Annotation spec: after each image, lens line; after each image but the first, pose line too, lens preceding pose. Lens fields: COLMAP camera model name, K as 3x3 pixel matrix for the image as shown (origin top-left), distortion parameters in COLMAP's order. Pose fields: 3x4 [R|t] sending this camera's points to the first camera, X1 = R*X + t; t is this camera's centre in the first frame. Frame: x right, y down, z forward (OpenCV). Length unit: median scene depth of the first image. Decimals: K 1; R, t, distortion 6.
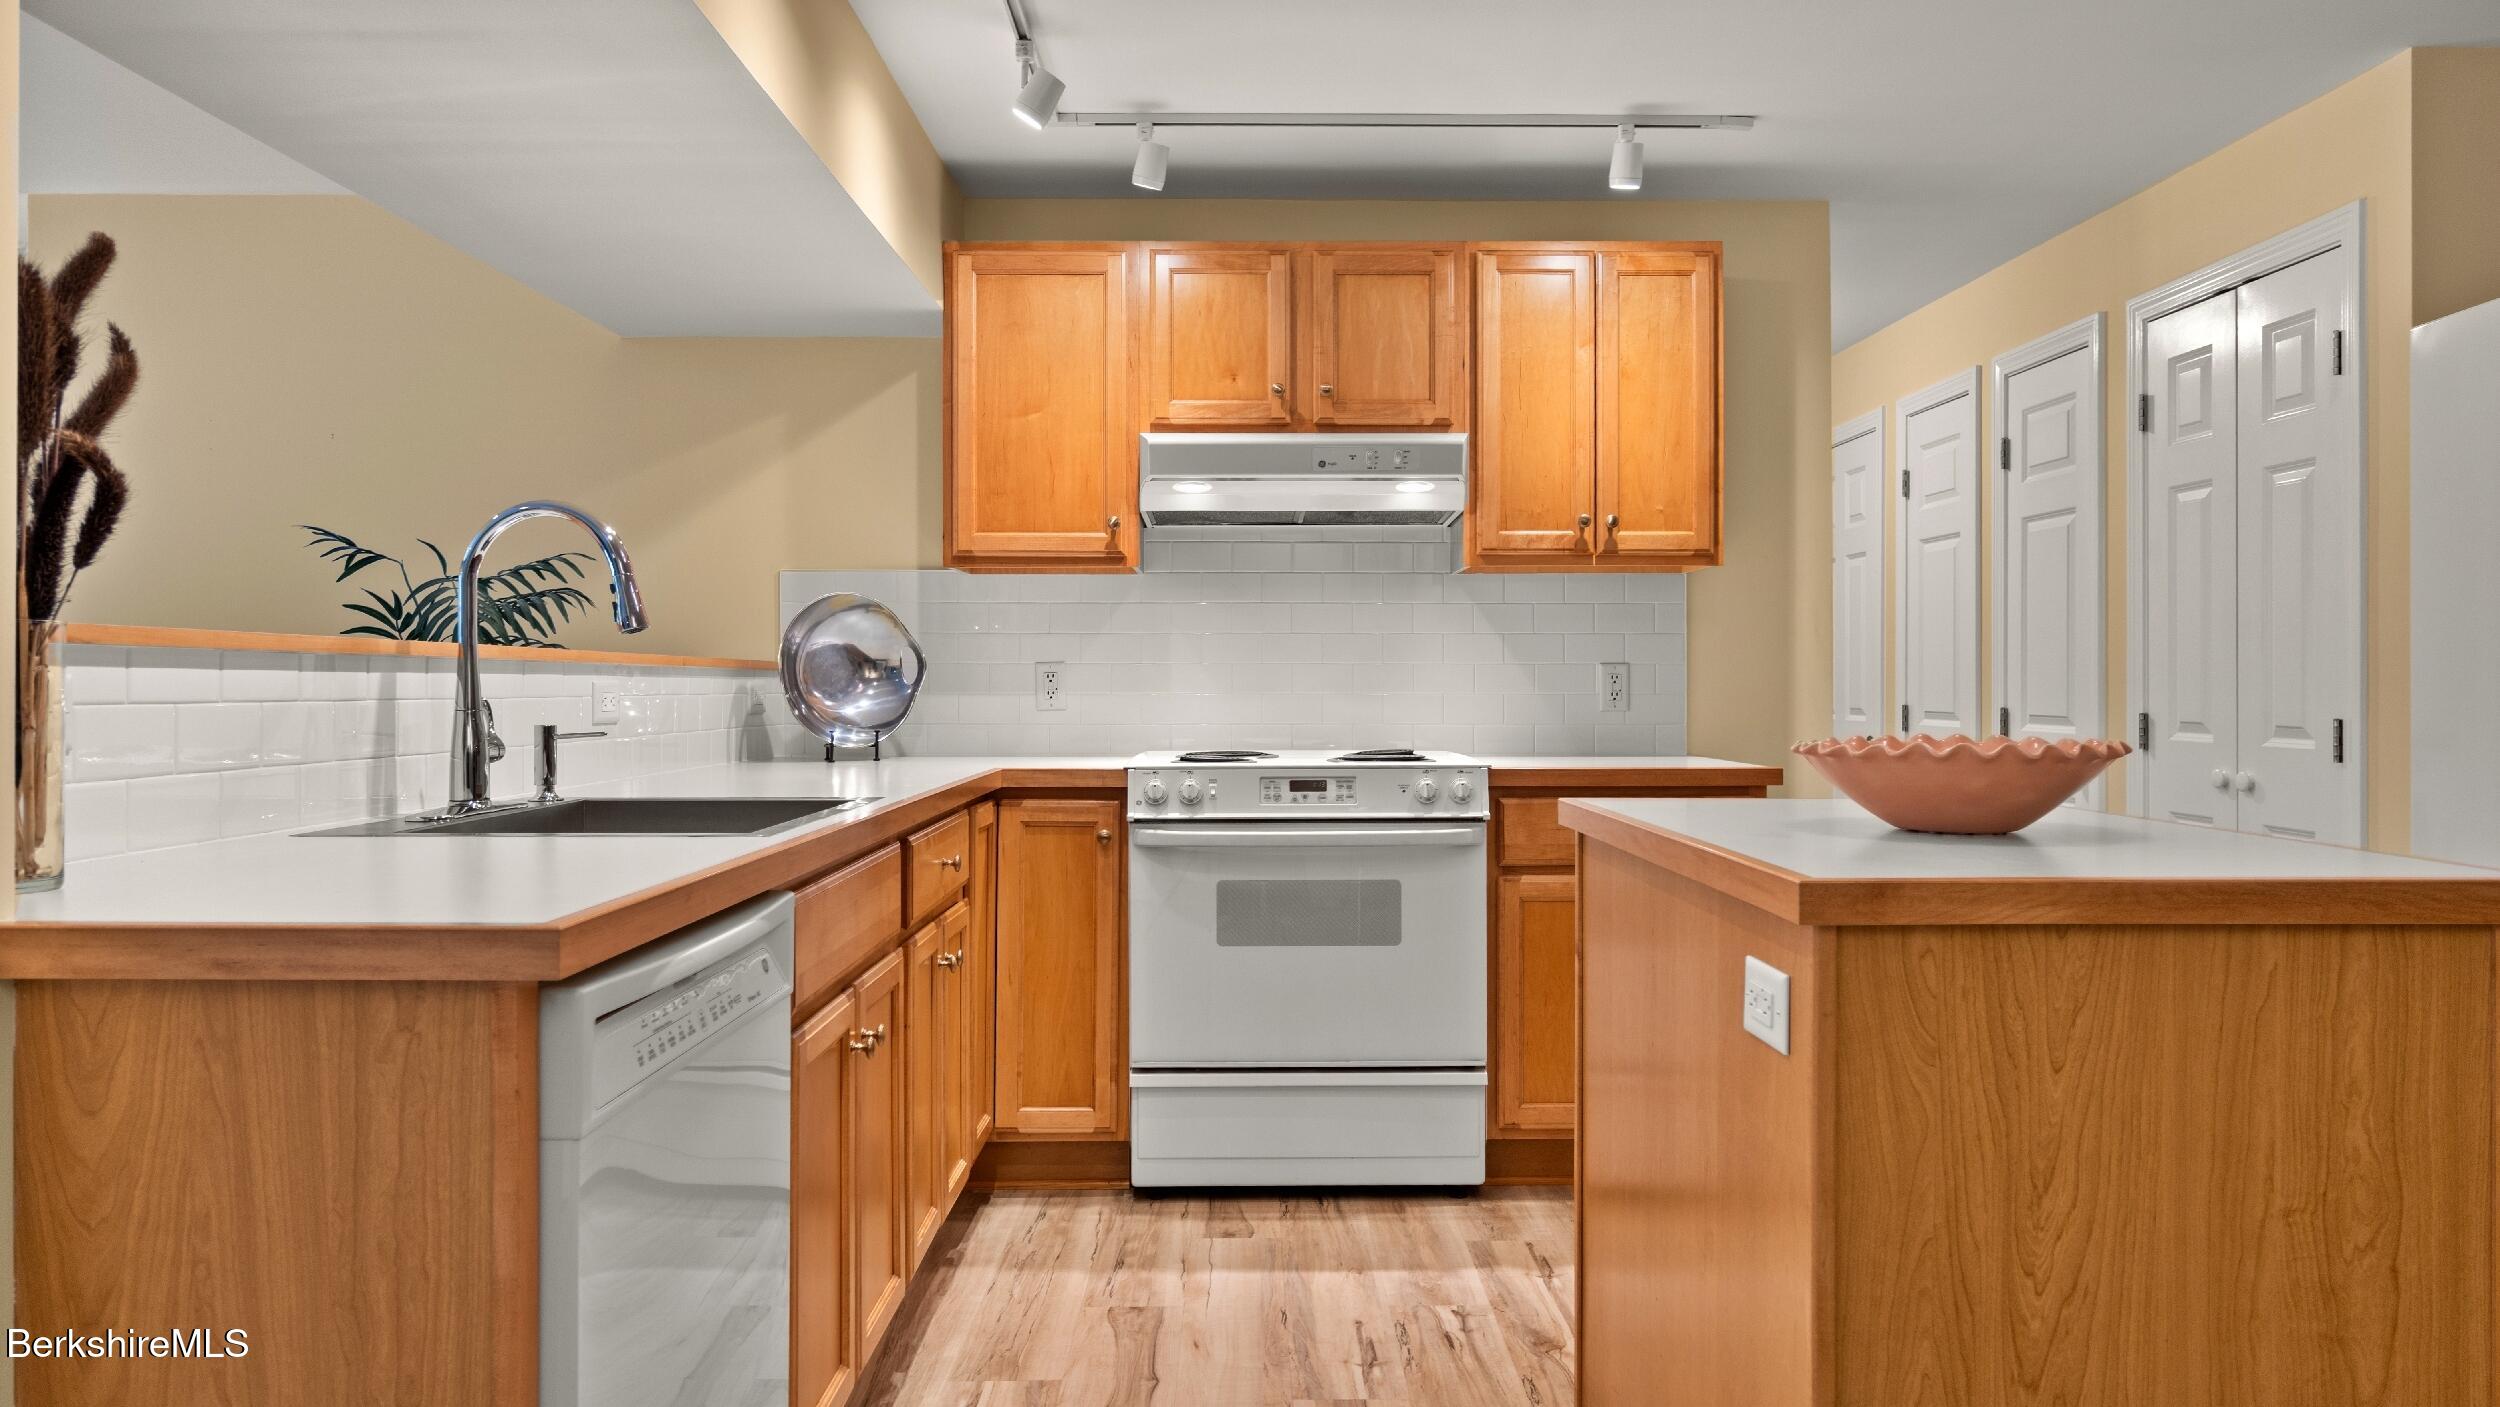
lens RADIAL K [[1620.6, 0, 1251.6], [0, 1620.6, 696.2], [0, 0, 1]] dist [-0.004119, 0.000504]
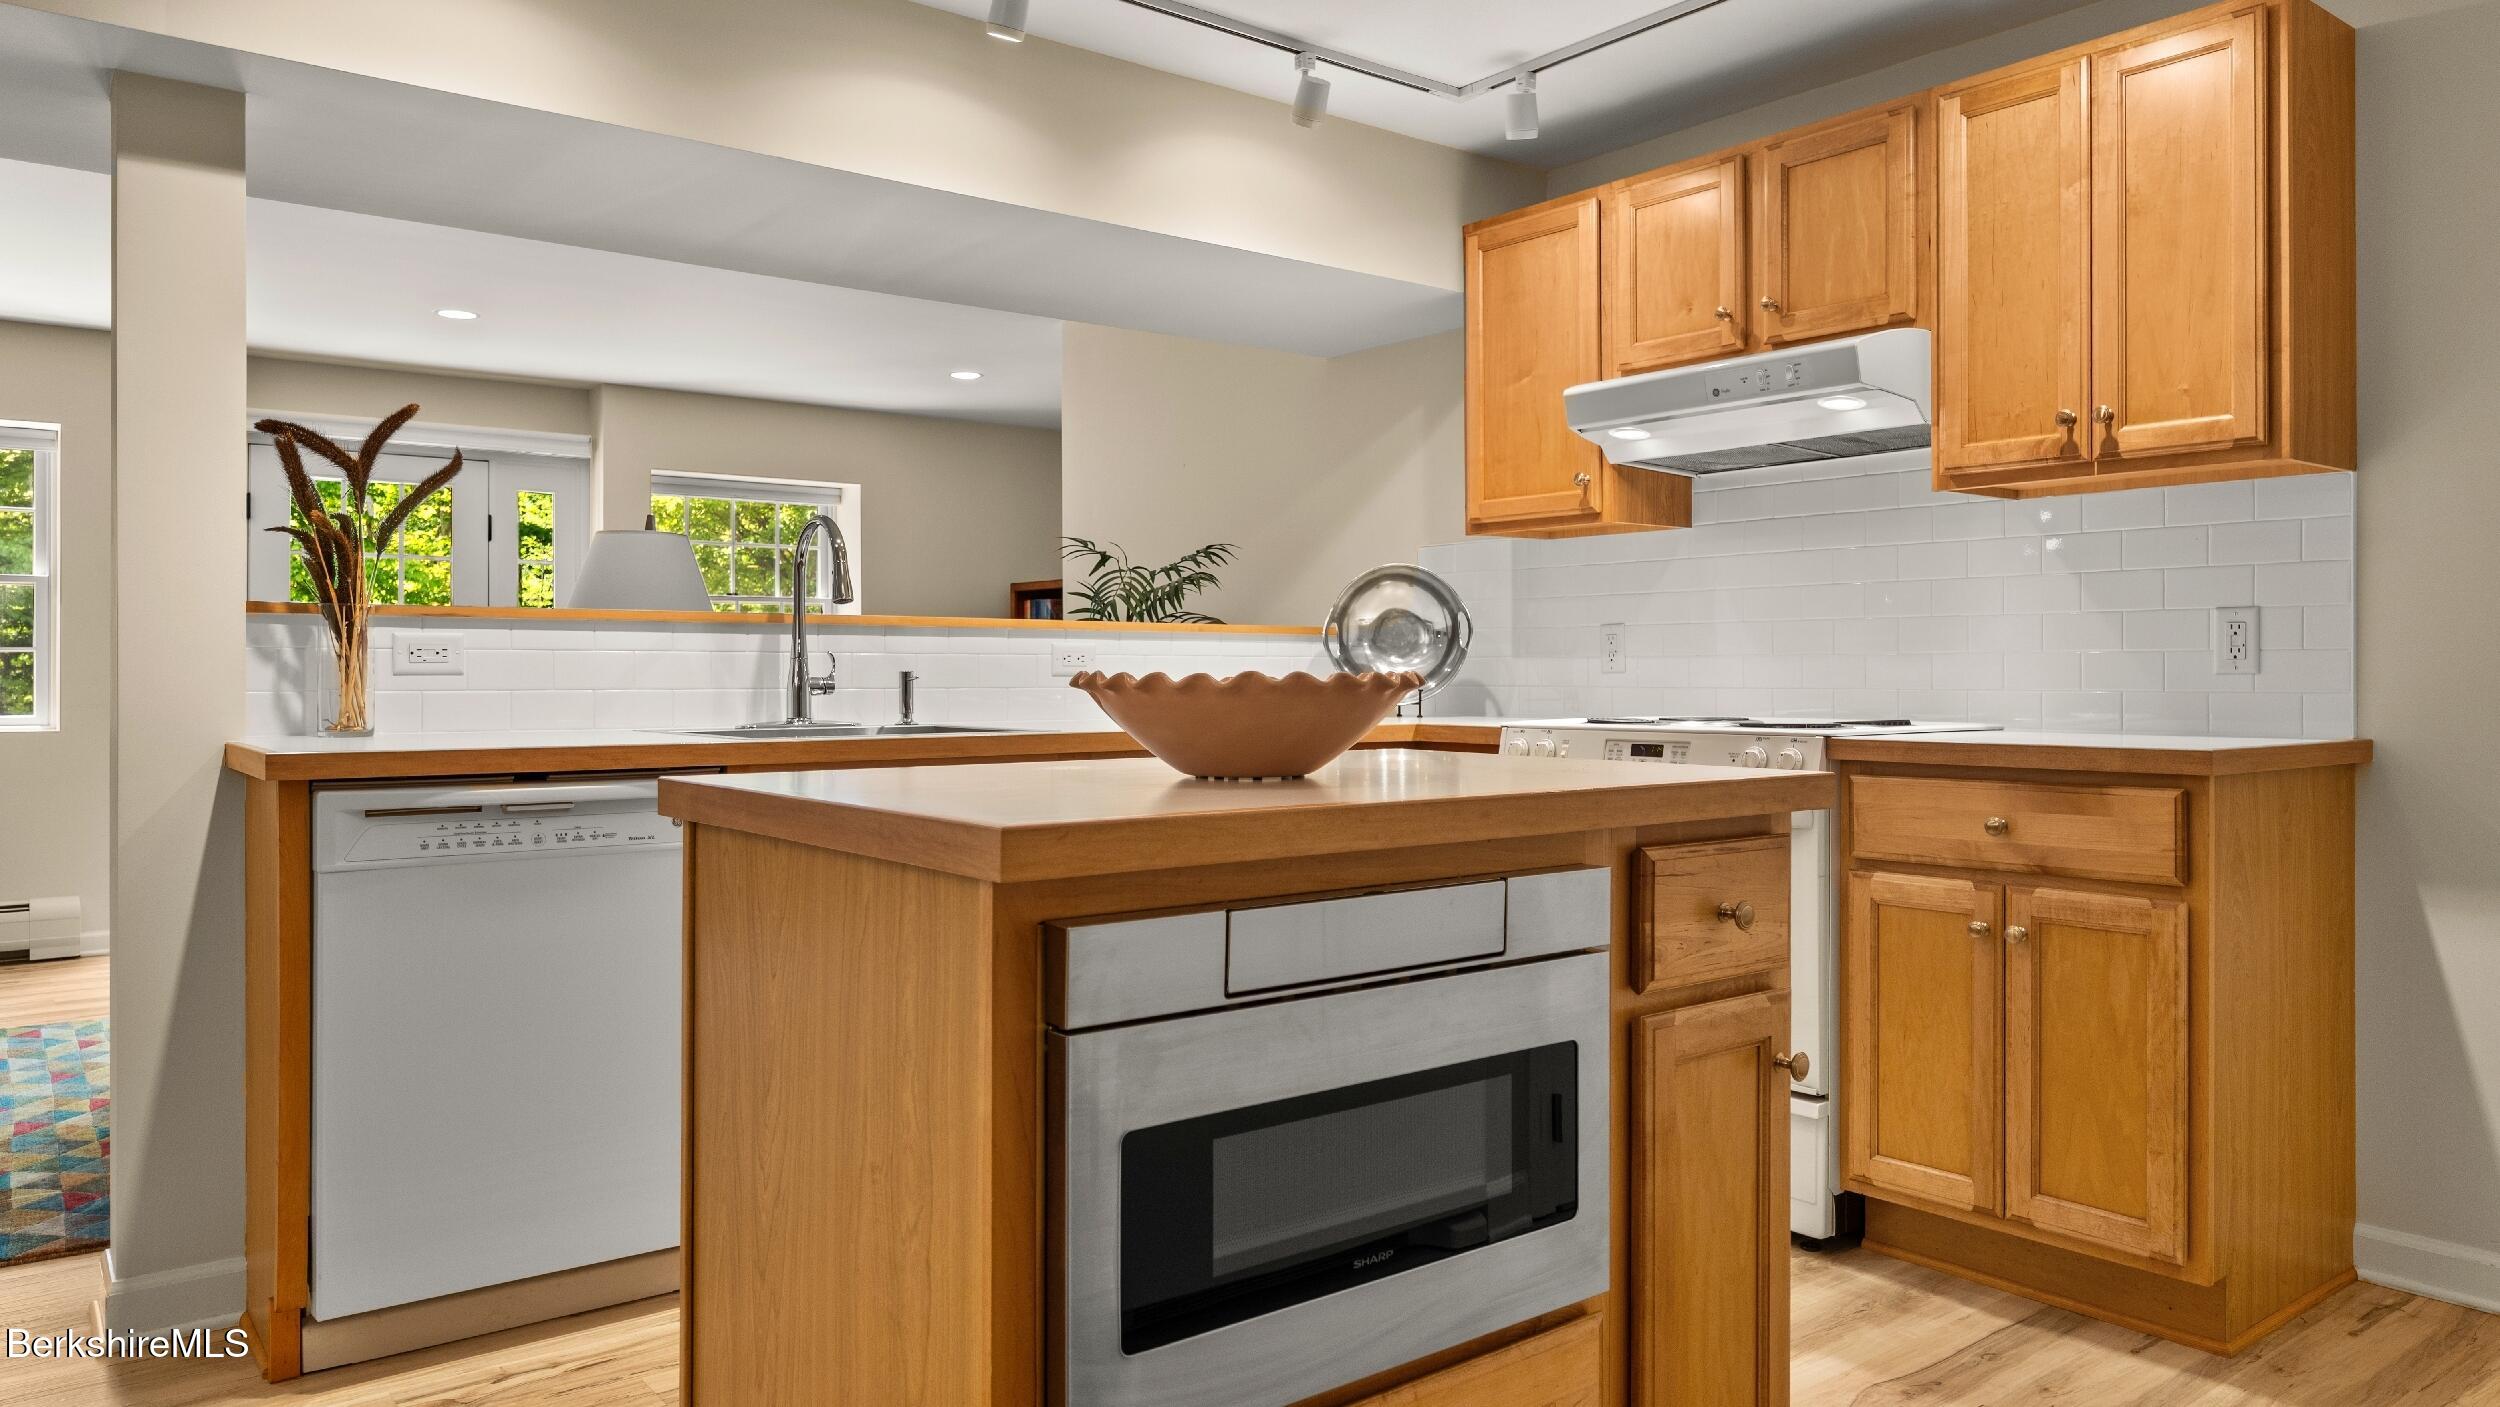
lens RADIAL K [[1664.2, 0, 1250.4], [0, 1664.2, 690.9], [0, 0, 1]] dist [-0.005639, -0.000906]
pose [[0.609129, 0.007731, -0.793034, 0.586636], [-0.005566, 0.999970, 0.005473, 0.016354], [0.793052, 0.001080, 0.609153, 0.230279]]
